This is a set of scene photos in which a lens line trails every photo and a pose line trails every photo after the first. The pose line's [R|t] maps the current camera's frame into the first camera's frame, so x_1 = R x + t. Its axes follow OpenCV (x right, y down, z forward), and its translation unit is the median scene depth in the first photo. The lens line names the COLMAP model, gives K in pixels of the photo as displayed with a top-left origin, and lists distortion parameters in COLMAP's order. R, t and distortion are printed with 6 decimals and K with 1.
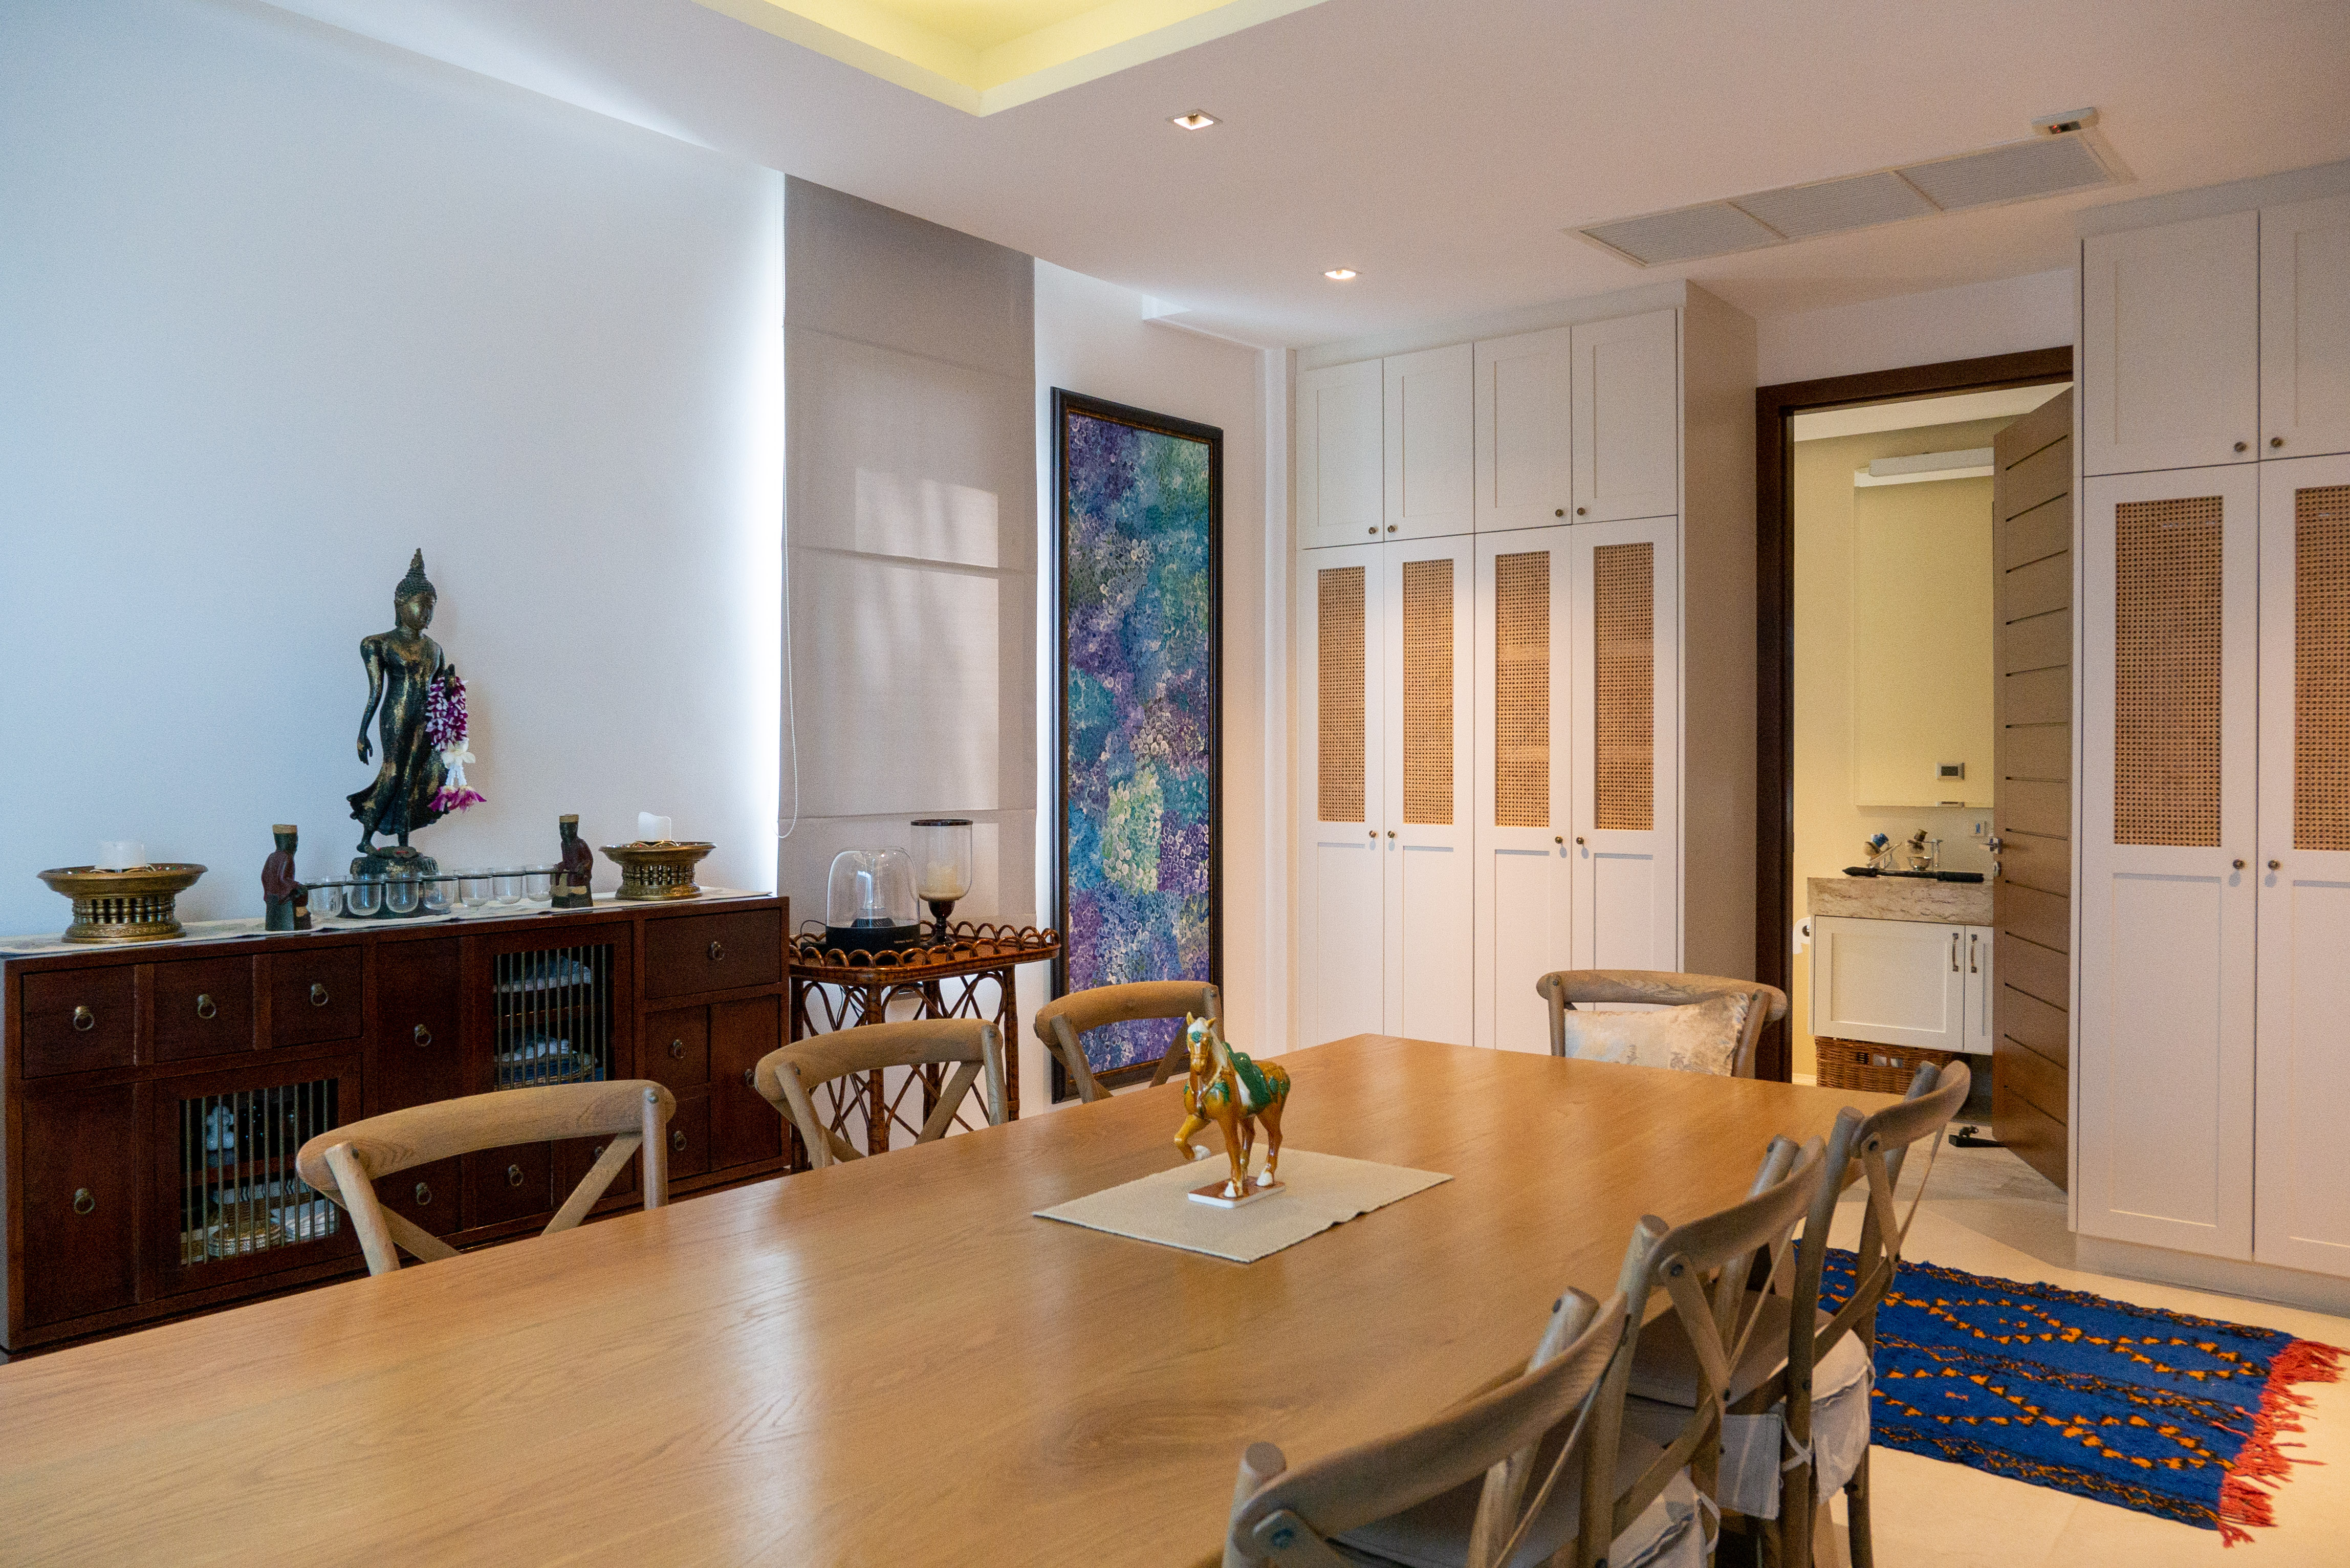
lens RADIAL K [[1683.1, 0, 1165.7], [0, 1683.1, 764.8], [0, 0, 1]] dist [-0.022119, -0.001920]
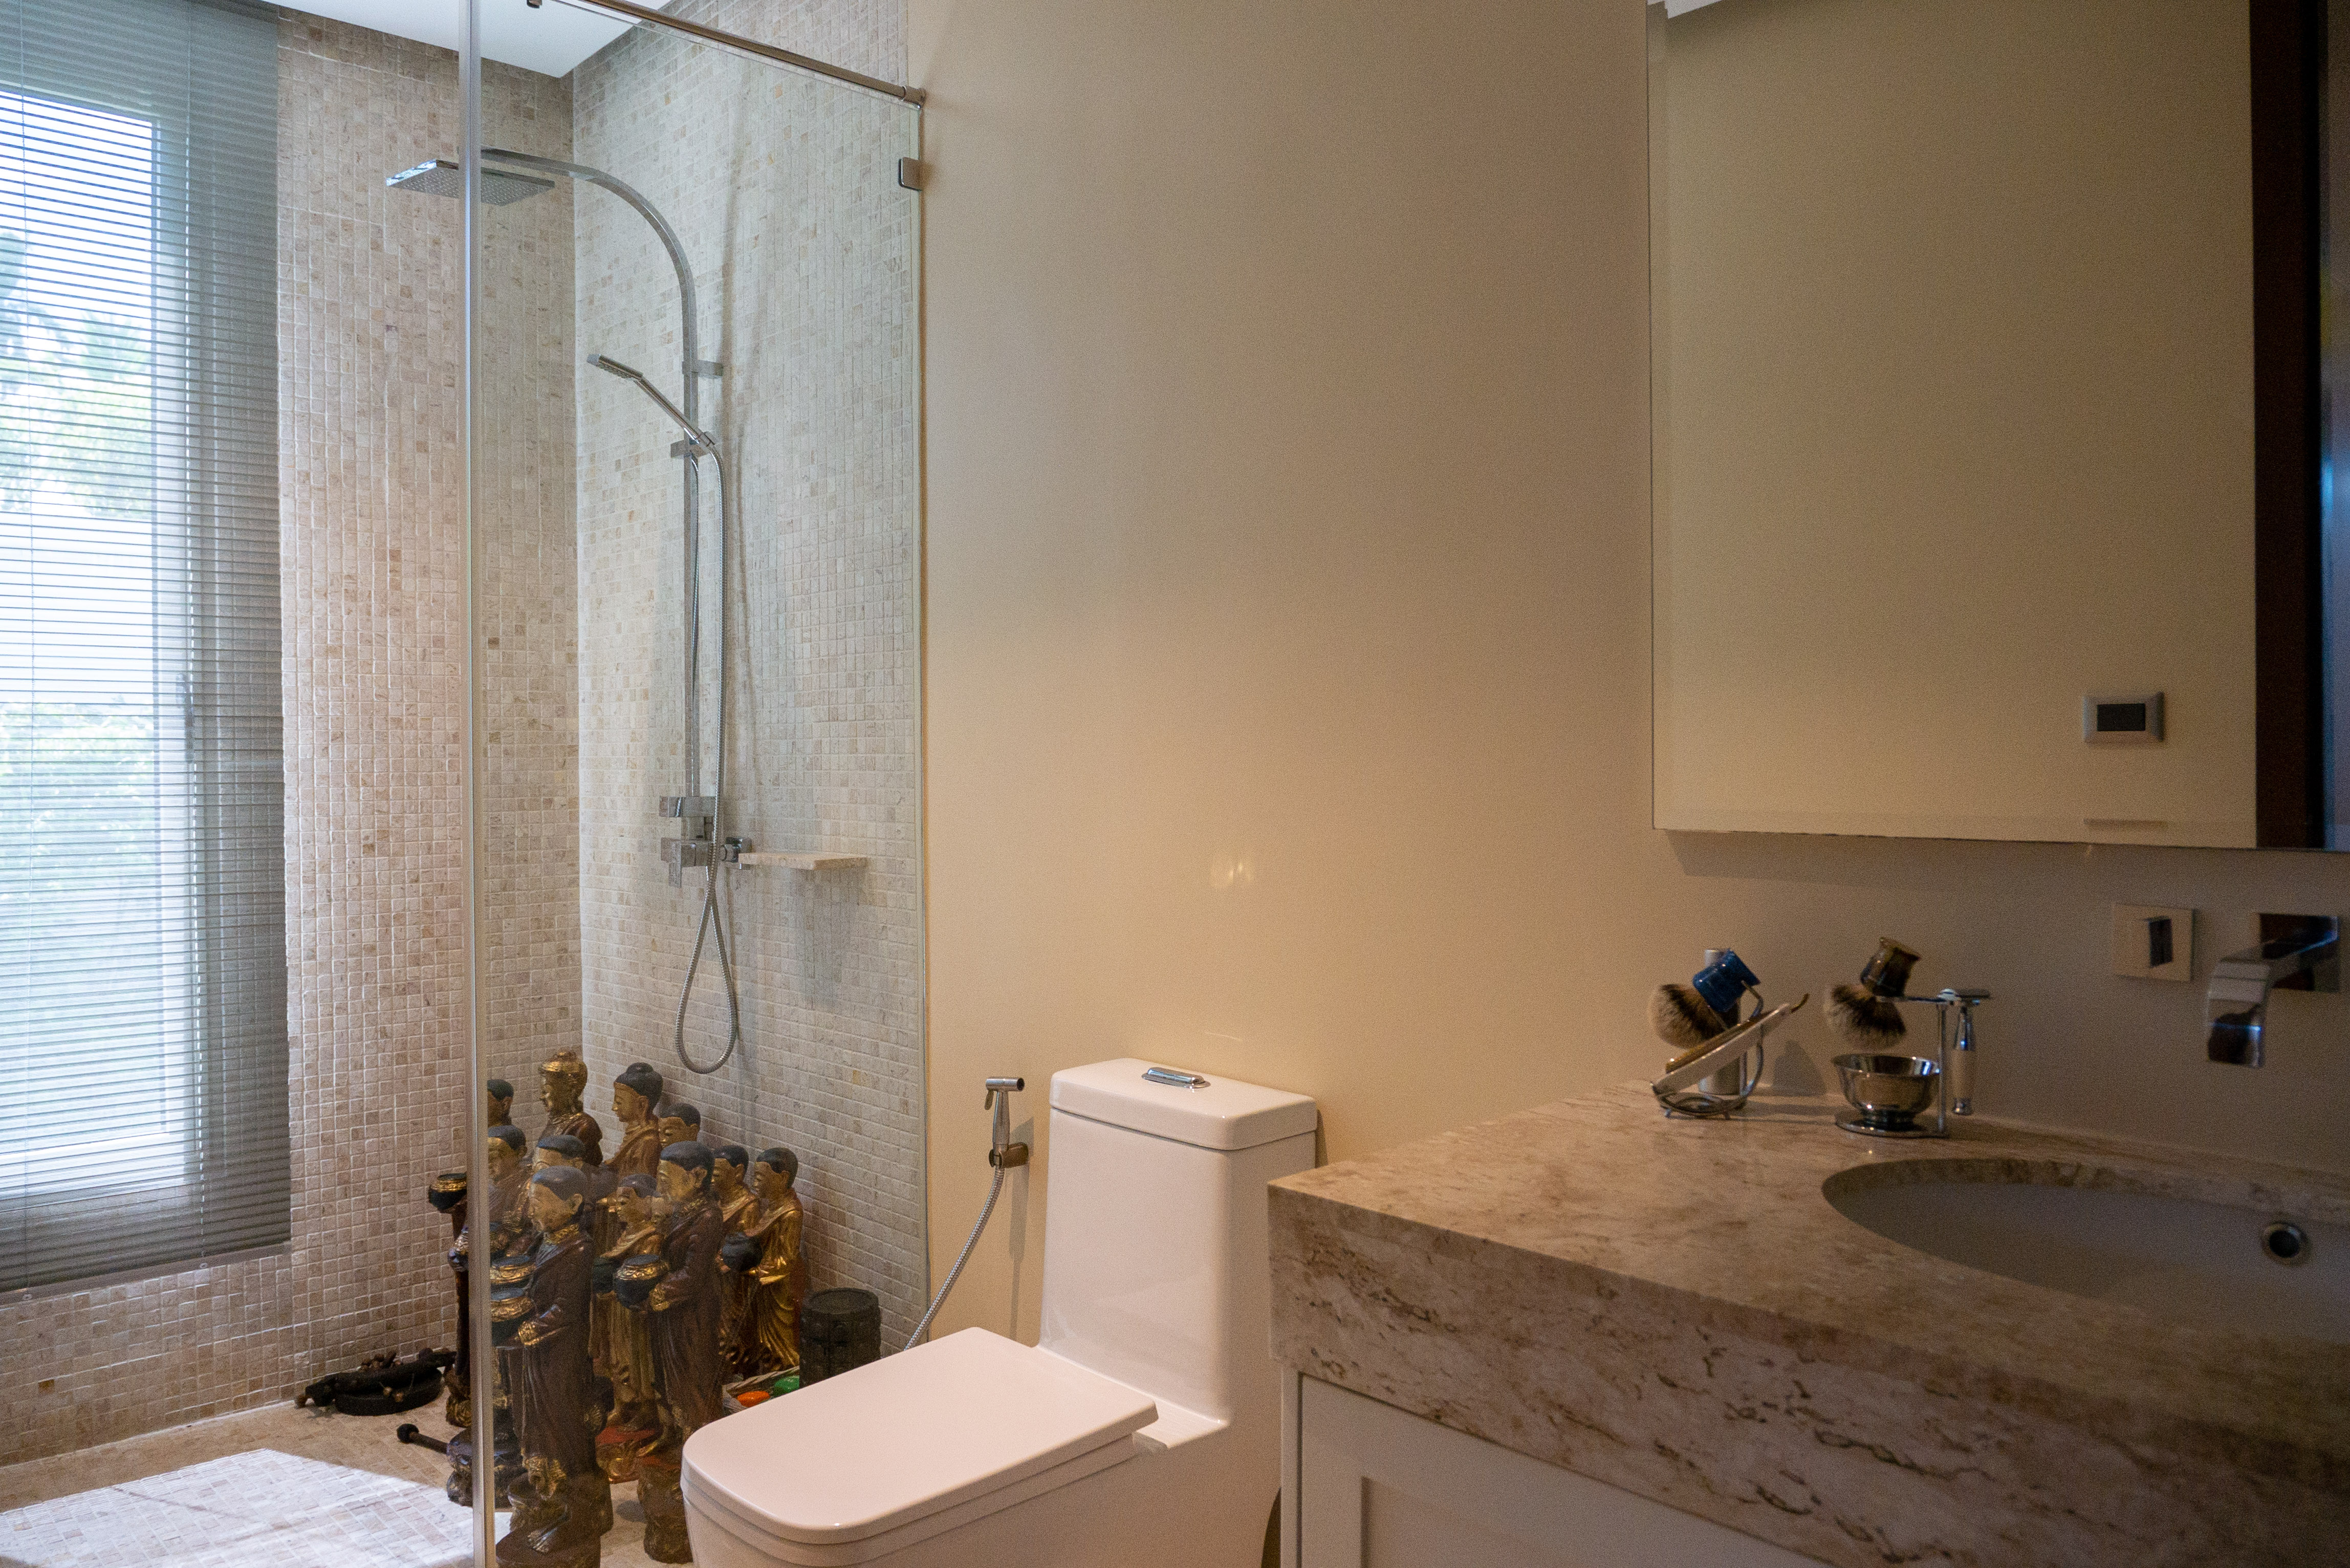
lens RADIAL K [[1683.1, 0, 1165.7], [0, 1683.1, 764.8], [0, 0, 1]] dist [-0.022119, -0.001920]
pose [[0.991261, -0.006072, -0.131776, 0.384623], [0.005808, 0.999980, -0.002387, 0.015340], [0.131788, 0.001601, 0.991277, 0.767441]]
